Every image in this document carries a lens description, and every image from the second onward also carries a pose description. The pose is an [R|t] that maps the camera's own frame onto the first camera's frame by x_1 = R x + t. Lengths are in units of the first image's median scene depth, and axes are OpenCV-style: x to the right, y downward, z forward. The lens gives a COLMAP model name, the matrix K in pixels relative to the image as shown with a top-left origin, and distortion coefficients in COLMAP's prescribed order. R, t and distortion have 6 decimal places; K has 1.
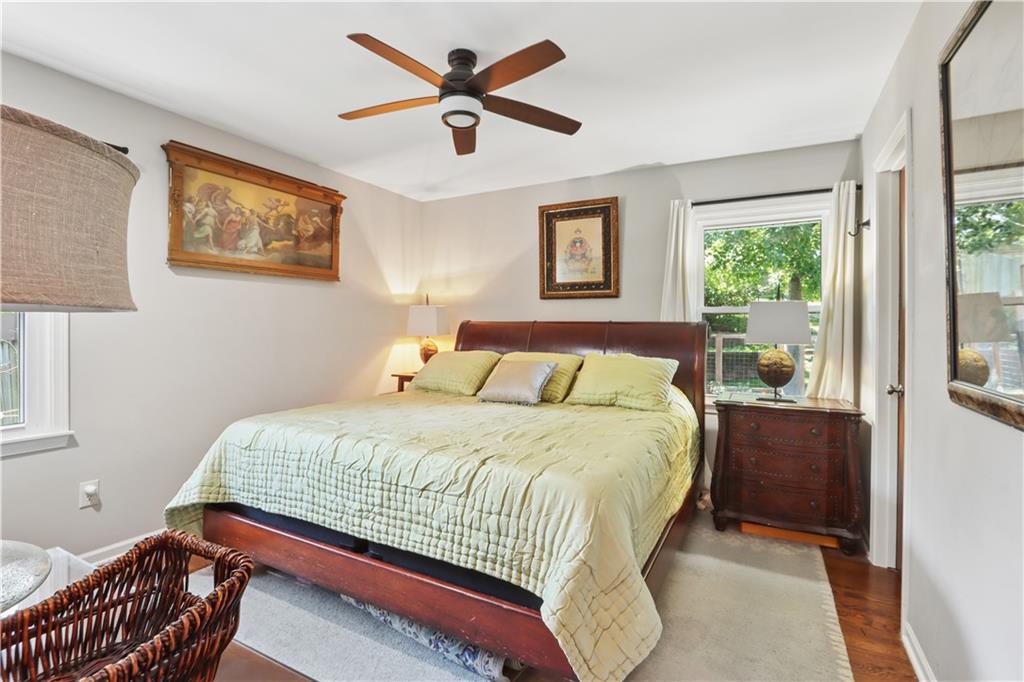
lens RADIAL K [[485.4, 0, 508.4], [0, 485.4, 327.7], [0, 0, 1]] dist [-0.000599, 0.000039]
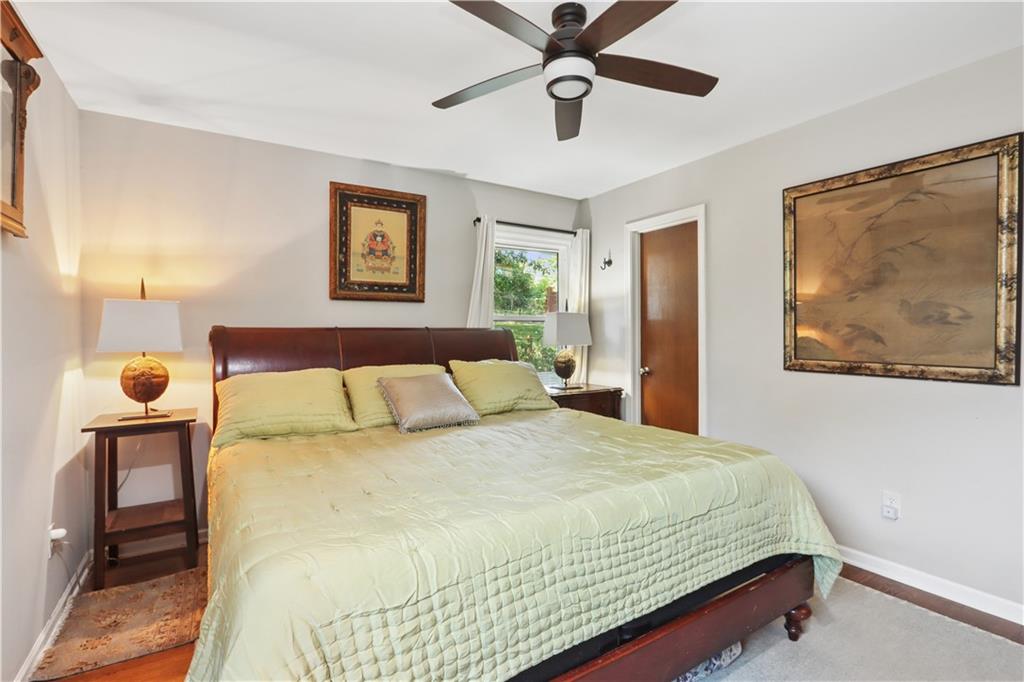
lens RADIAL K [[483.8, 0, 512.0], [0, 483.8, 341.0], [0, 0, 1]] dist [-0.017893, 0.000516]
pose [[0.493898, -0.023422, 0.869205, -0.497787], [0.008098, 0.999718, 0.022337, -0.006743], [-0.869482, -0.003994, 0.493948, 0.374424]]
